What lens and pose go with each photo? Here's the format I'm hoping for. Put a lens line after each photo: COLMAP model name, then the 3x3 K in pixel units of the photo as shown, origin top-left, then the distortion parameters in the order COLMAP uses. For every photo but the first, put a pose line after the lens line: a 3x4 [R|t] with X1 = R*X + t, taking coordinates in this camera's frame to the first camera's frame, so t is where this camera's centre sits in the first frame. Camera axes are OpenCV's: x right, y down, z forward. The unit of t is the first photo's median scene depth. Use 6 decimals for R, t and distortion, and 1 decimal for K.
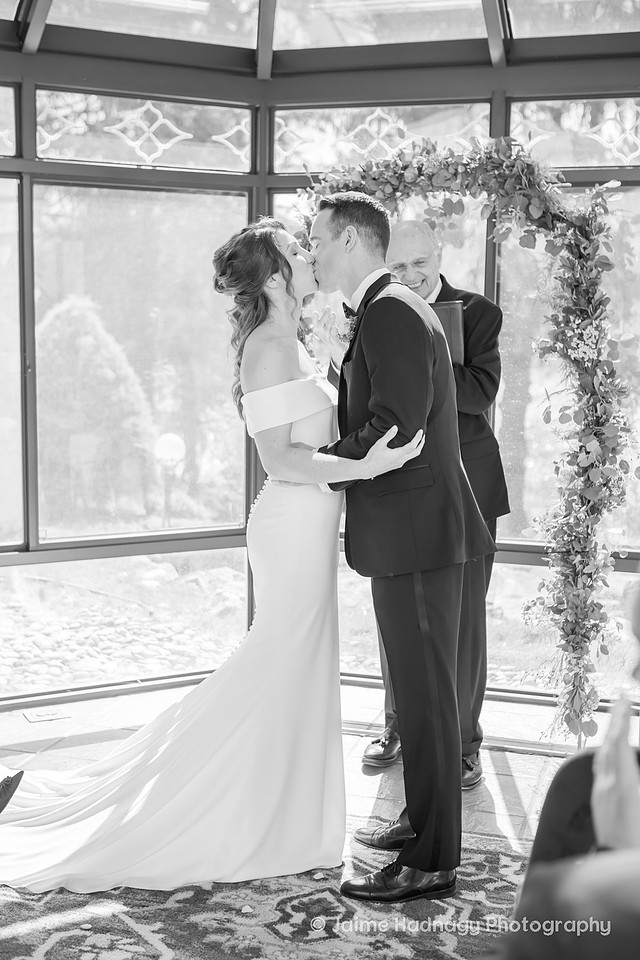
lens RADIAL K [[1247.5, 0, 320.0], [0, 1247.5, 480.0], [0, 0, 1]] dist [0.004359, 0.003995]
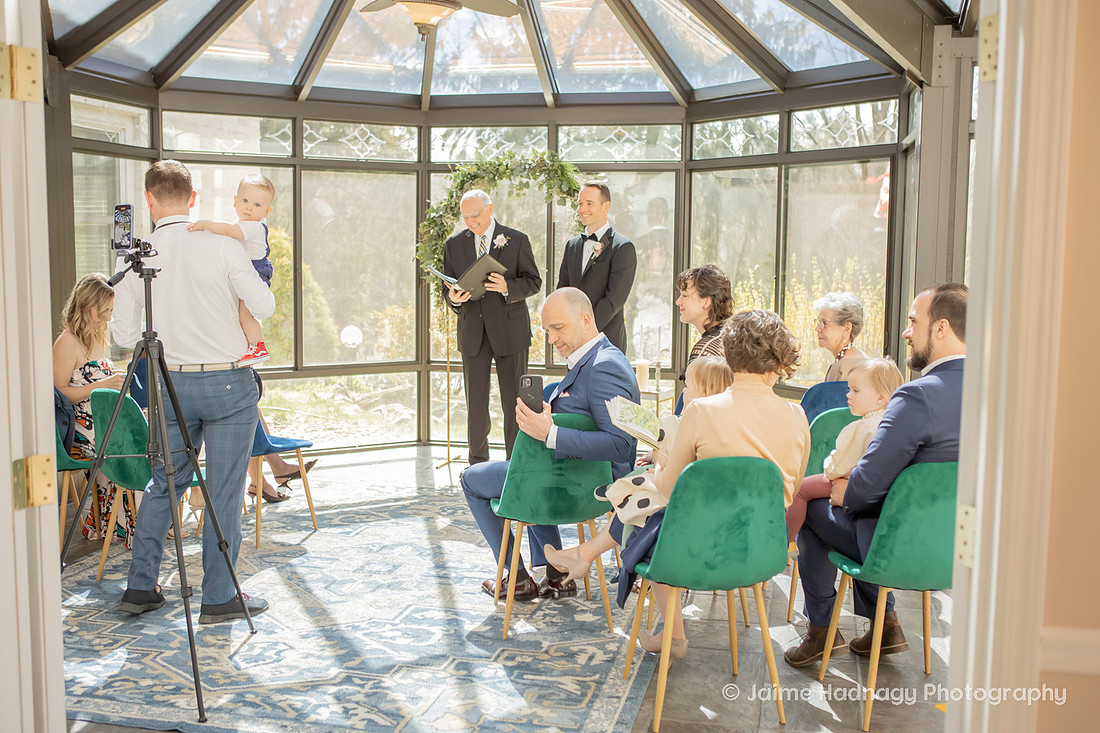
lens RADIAL K [[1166.5, 0, 533.4], [0, 1166.5, 366.4], [0, 0, 1]] dist [-0.017021, -0.001817]
pose [[0.997916, -0.010140, 0.063732, 0.001044], [0.011886, 0.999562, -0.027084, 0.116071], [-0.063429, 0.027785, 0.997599, -0.819251]]
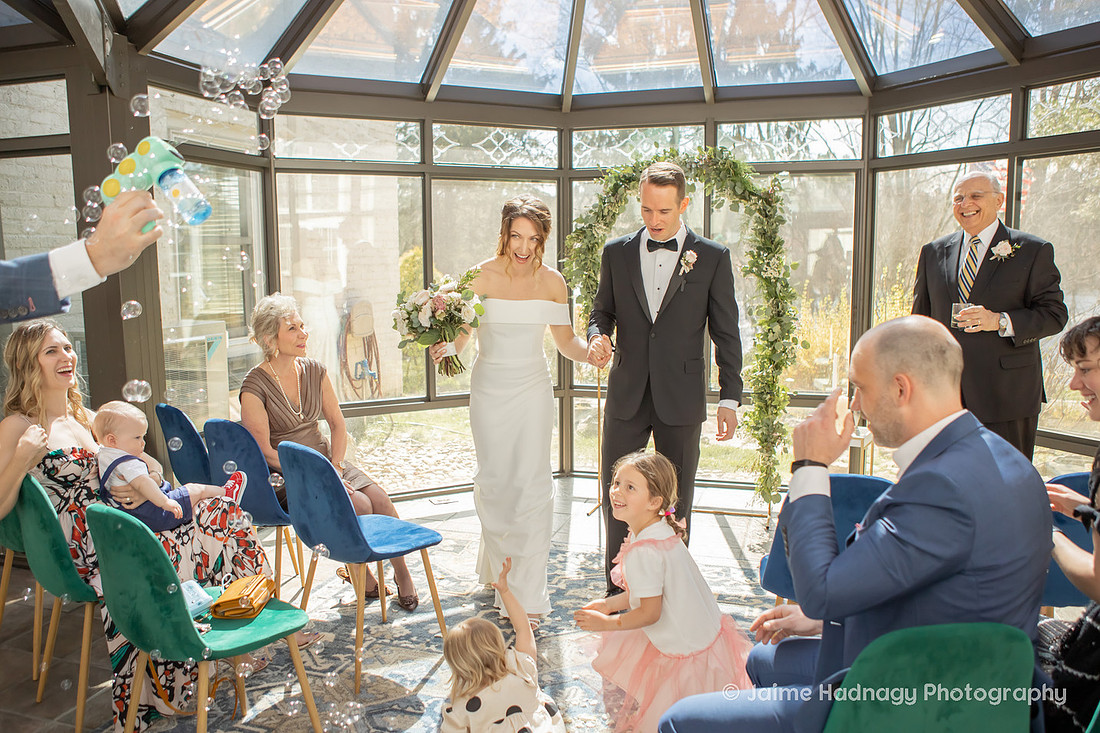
lens RADIAL K [[848.5, 0, 550.0], [0, 848.5, 366.5], [0, 0, 1]] dist [-0.075065, 0.005314]
pose [[0.999740, -0.019865, -0.011187, -0.071222], [0.019834, 0.999799, -0.002876, 0.020007], [0.011242, 0.002653, 0.999933, -0.131484]]
